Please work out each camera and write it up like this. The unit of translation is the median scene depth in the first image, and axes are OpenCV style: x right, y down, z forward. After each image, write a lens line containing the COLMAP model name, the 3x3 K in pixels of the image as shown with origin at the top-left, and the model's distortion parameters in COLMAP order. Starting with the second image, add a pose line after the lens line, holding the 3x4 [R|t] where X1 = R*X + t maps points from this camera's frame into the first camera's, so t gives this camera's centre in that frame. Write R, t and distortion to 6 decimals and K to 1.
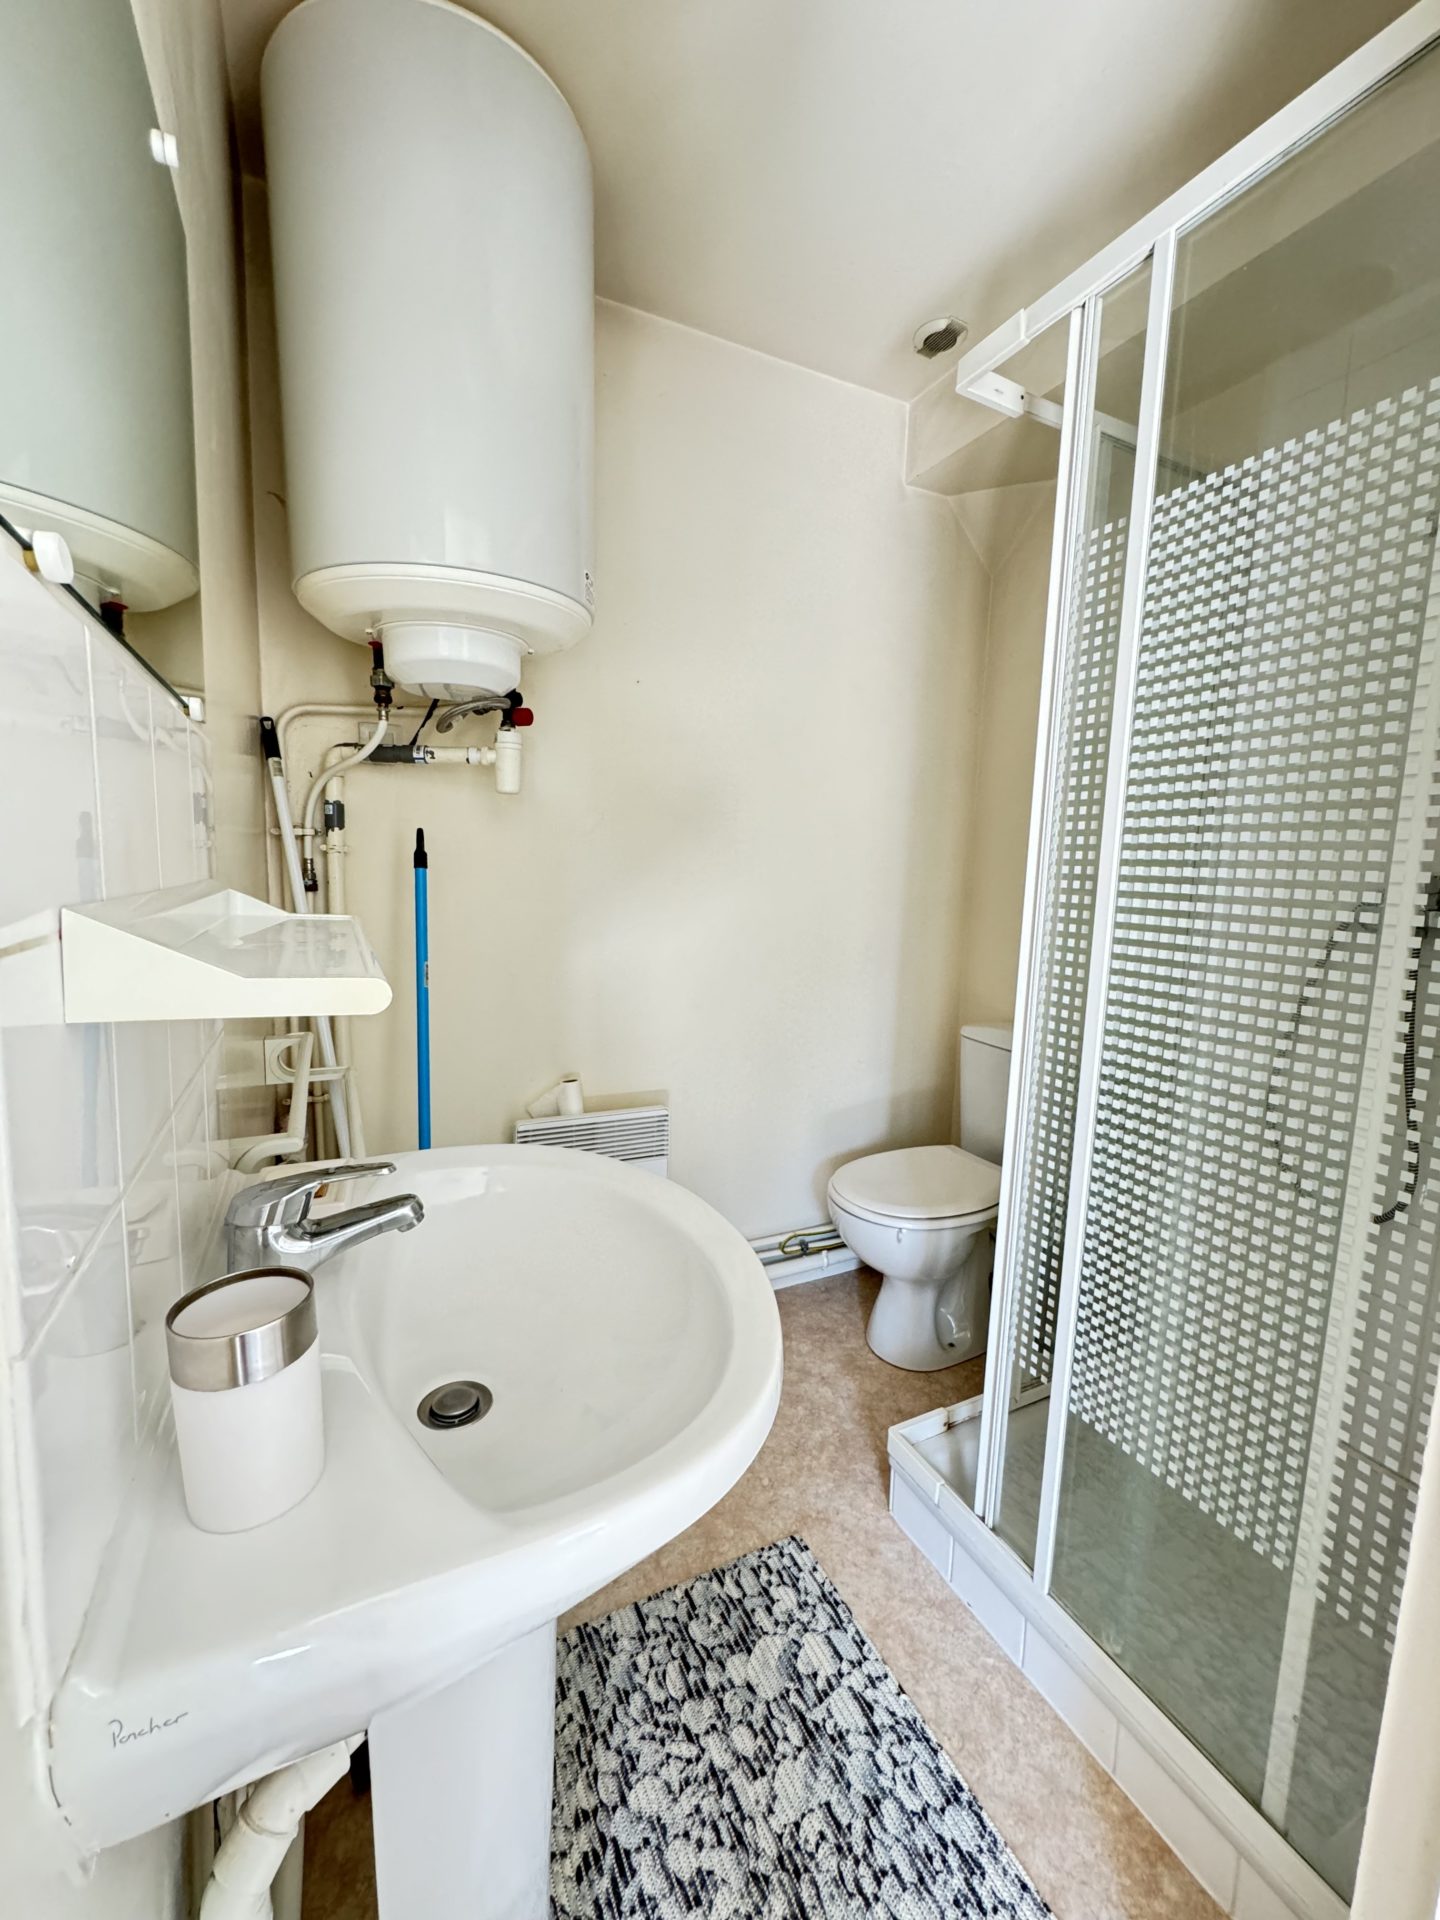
lens RADIAL K [[766.0, 0, 720.0], [0, 766.0, 960.0], [0, 0, 1]] dist [-0.000372, -0.001491]
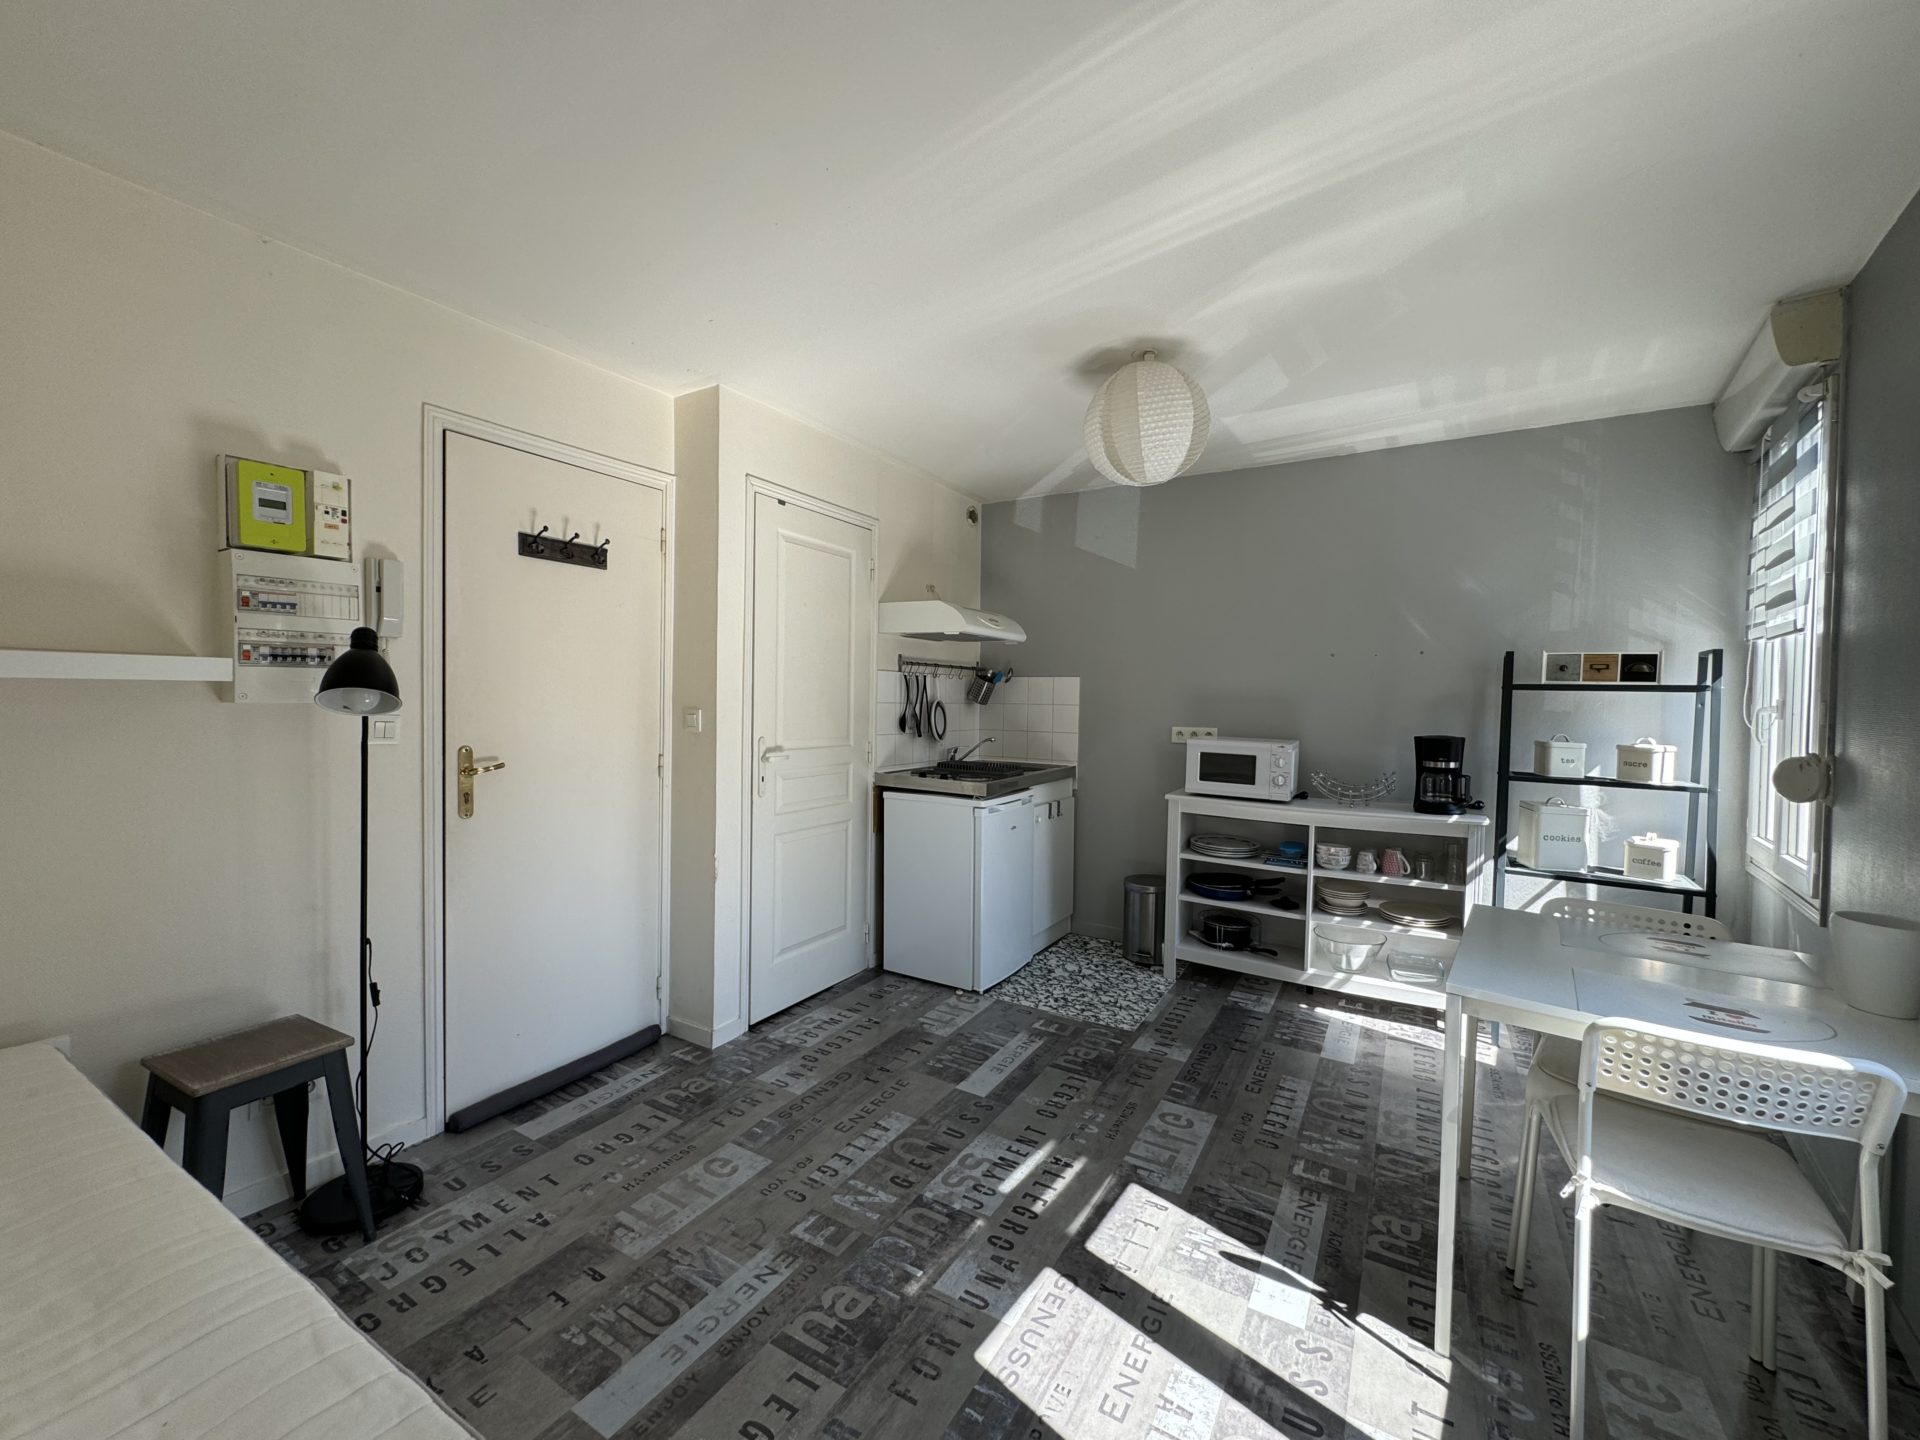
lens RADIAL K [[765.2, 0, 957.7], [0, 765.2, 720.1], [0, 0, 1]] dist [-0.002198, -0.000022]
pose [[0.840919, -0.036642, 0.539918, -2.129035], [0.078998, 0.995329, -0.055490, 0.049746], [-0.535363, 0.089315, 0.839886, -1.622111]]
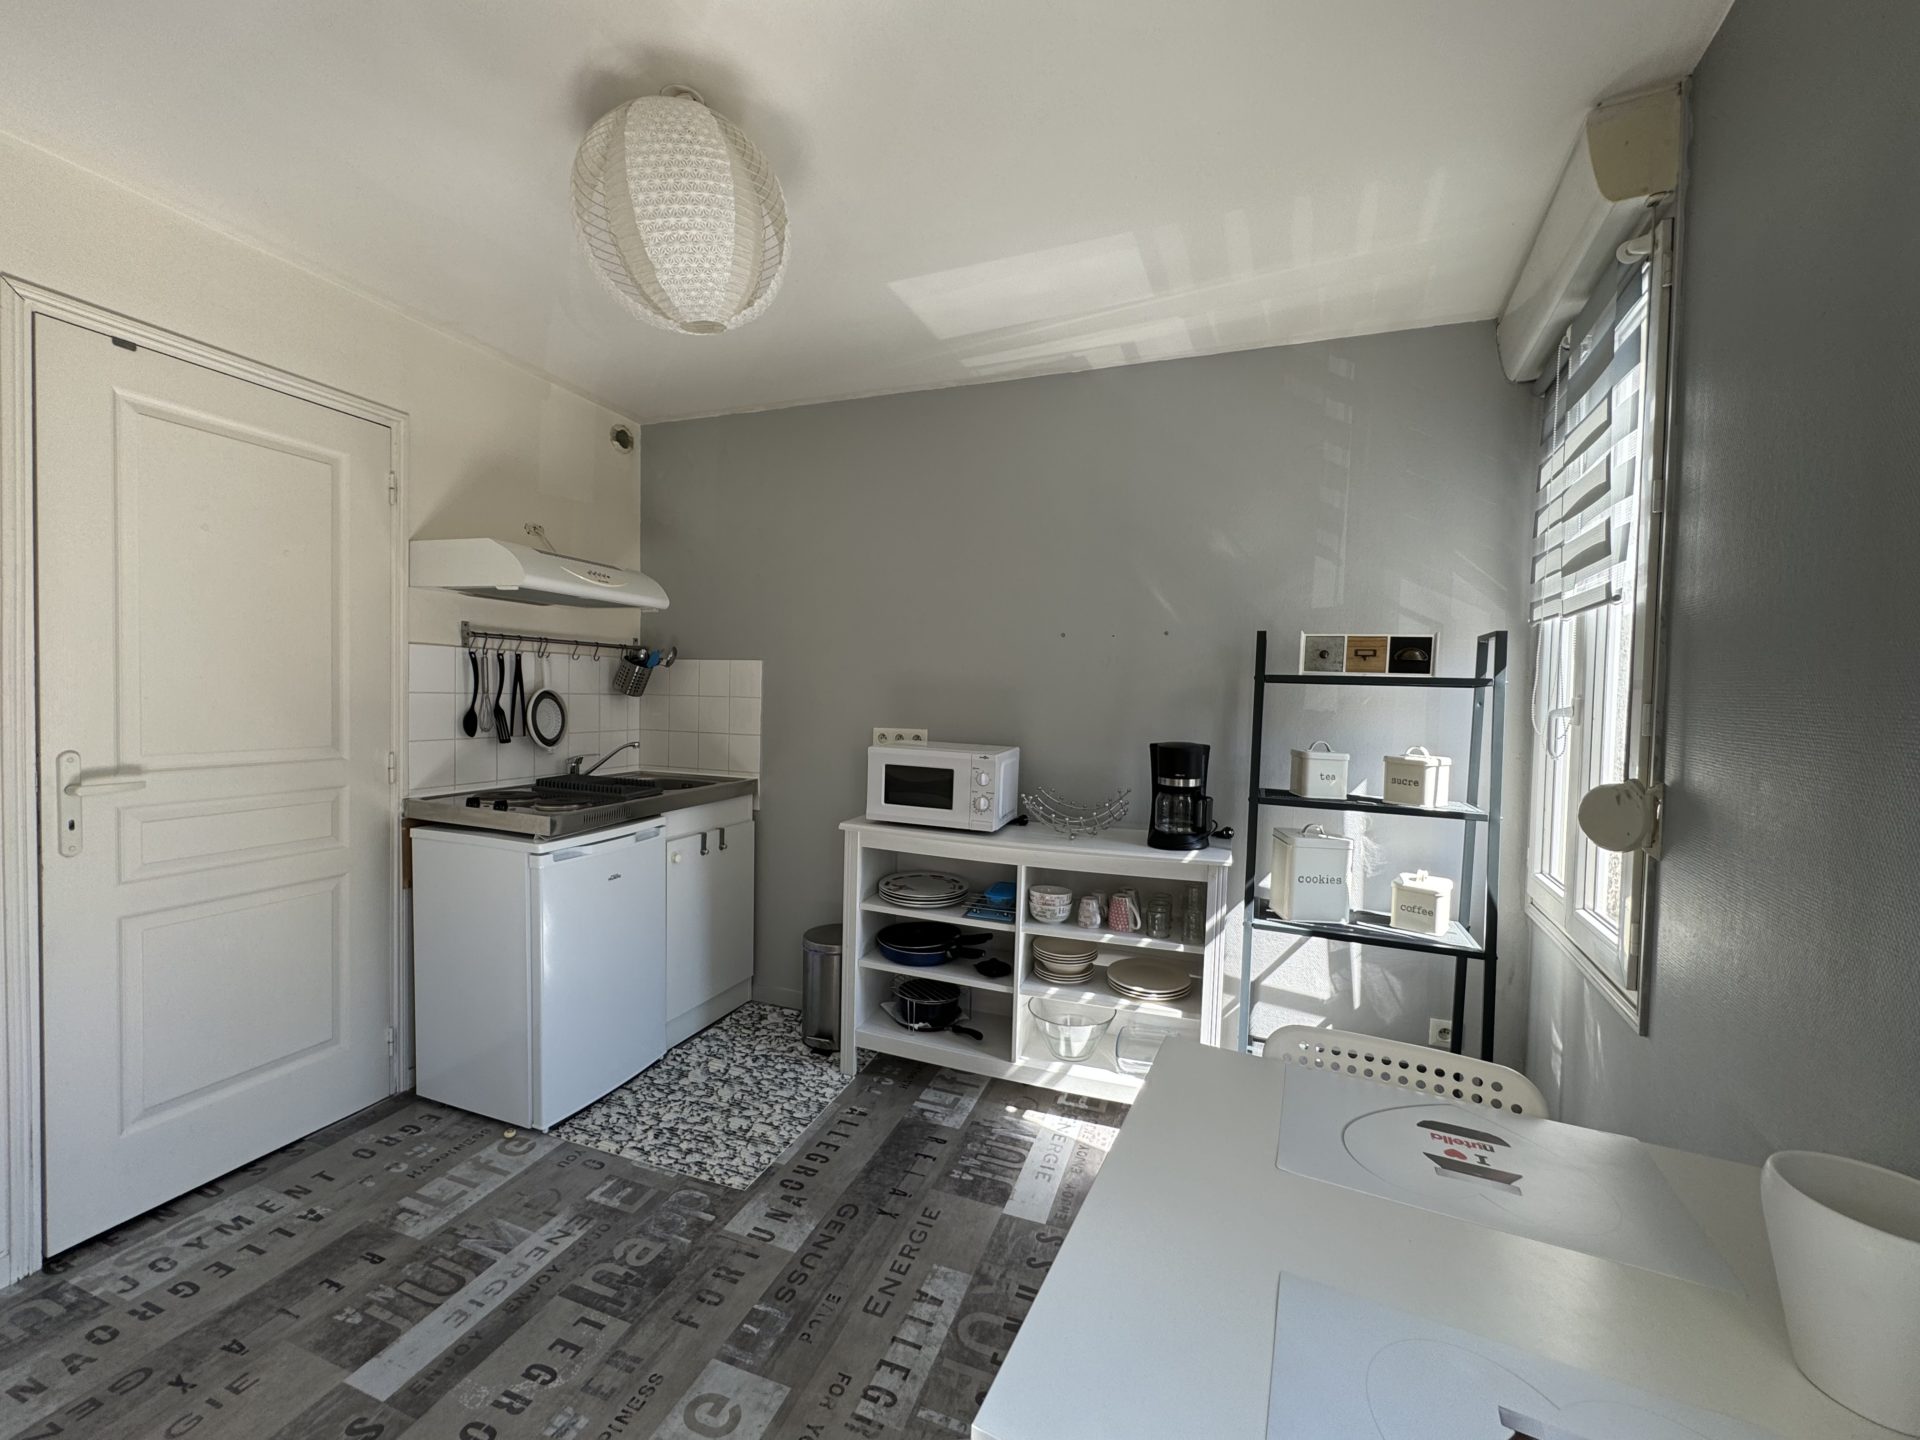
lens RADIAL K [[765.2, 0, 957.7], [0, 765.2, 720.1], [0, 0, 1]] dist [-0.002198, -0.000022]
pose [[0.720952, -0.042057, 0.691707, -0.964670], [0.084654, 0.996026, -0.027674, 0.034321], [-0.687795, 0.078508, 0.721647, -1.296720]]
